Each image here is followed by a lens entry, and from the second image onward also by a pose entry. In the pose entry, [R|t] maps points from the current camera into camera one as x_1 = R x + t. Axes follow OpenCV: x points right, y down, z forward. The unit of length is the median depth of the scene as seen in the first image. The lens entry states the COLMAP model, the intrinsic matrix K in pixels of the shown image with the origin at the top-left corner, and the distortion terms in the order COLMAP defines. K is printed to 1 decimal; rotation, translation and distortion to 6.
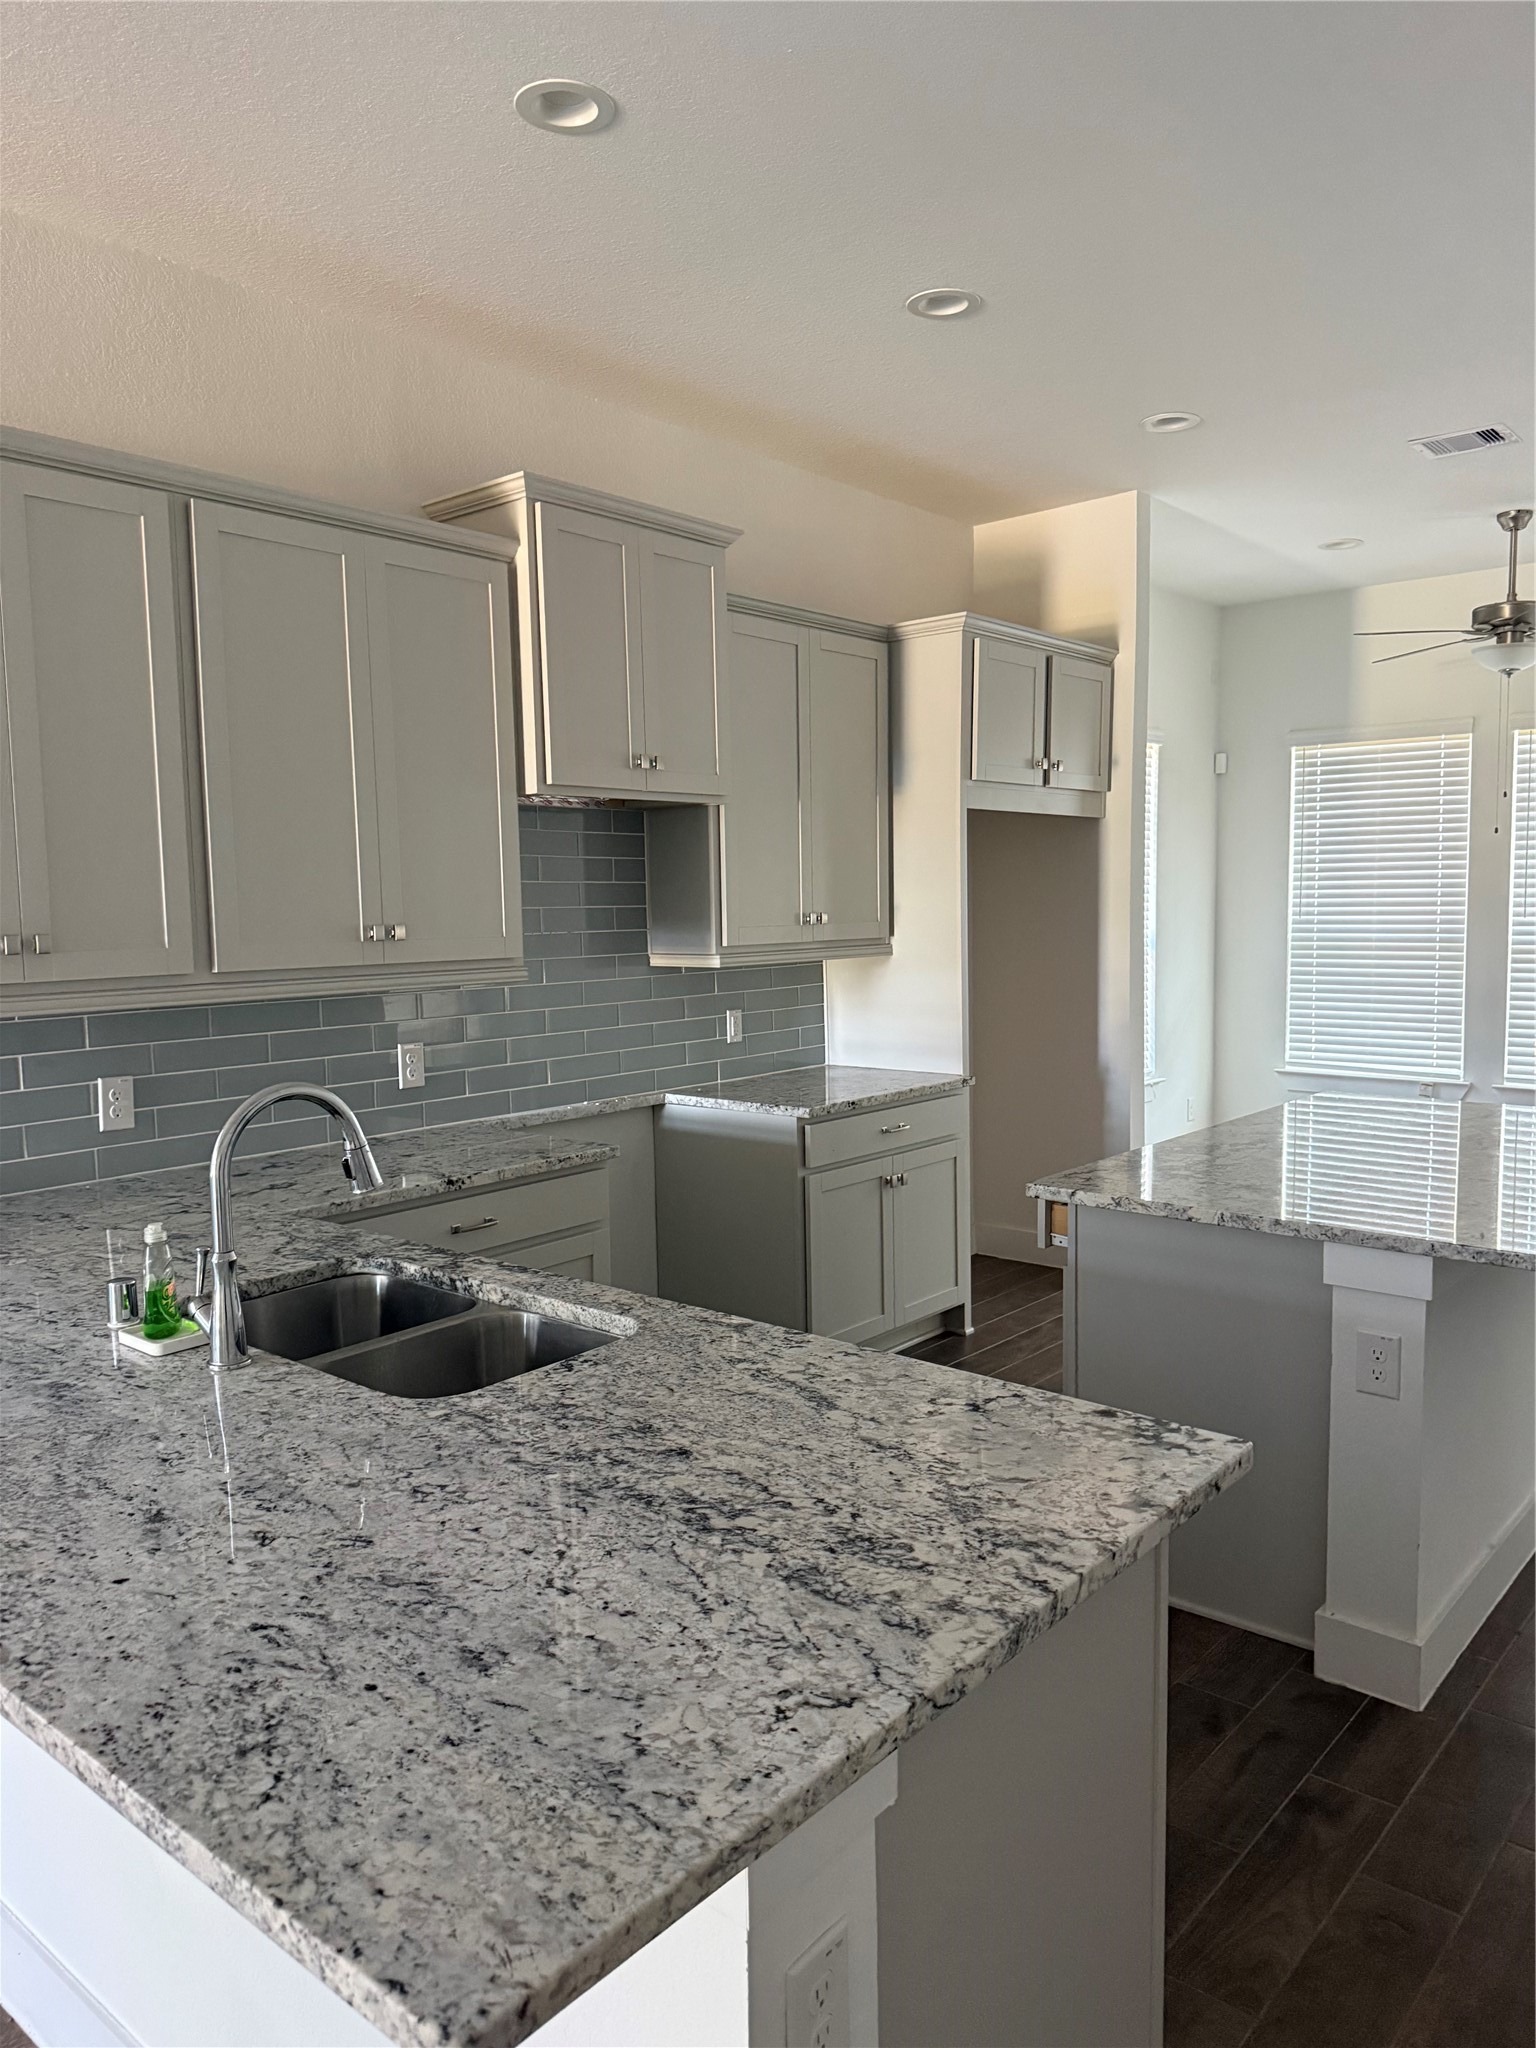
lens RADIAL K [[1441.4, 0, 787.8], [0, 1441.4, 1009.0], [0, 0, 1]] dist [0.036193, -0.053606]
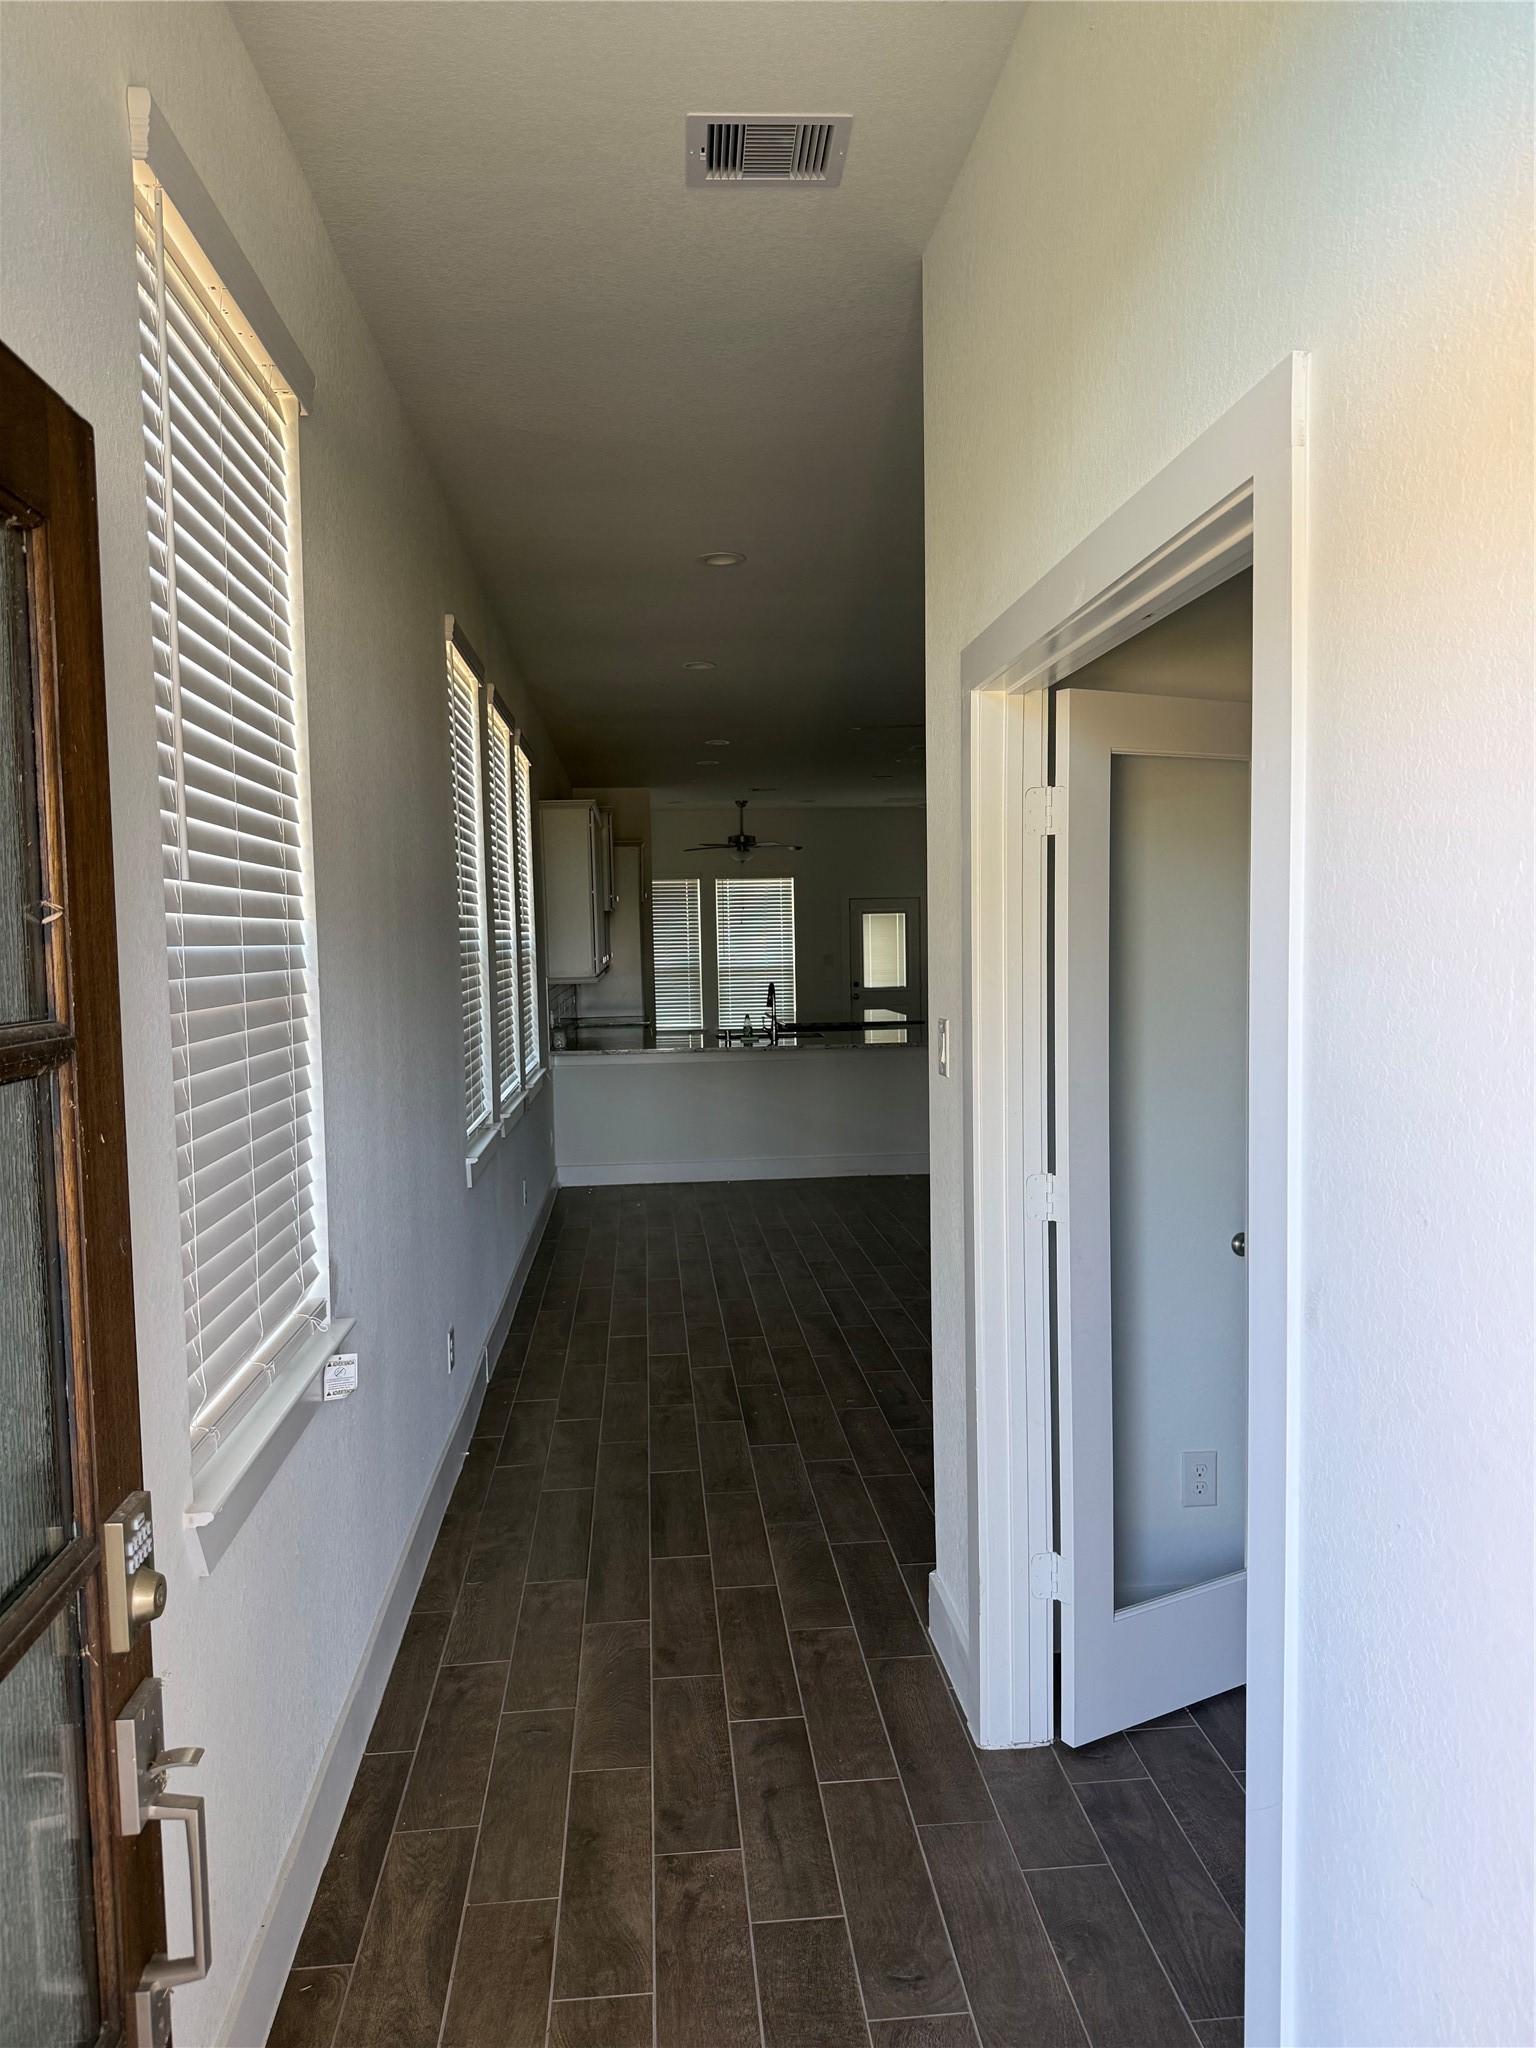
lens RADIAL K [[1441.4, 0, 770.5], [0, 1441.4, 1032.1], [0, 0, 1]] dist [0.036193, -0.053606]
pose [[0.704147, -0.046902, 0.708504, -1.542582], [0.067994, 0.997685, -0.001530, 0.091286], [-0.706791, 0.049251, 0.705706, -0.982467]]
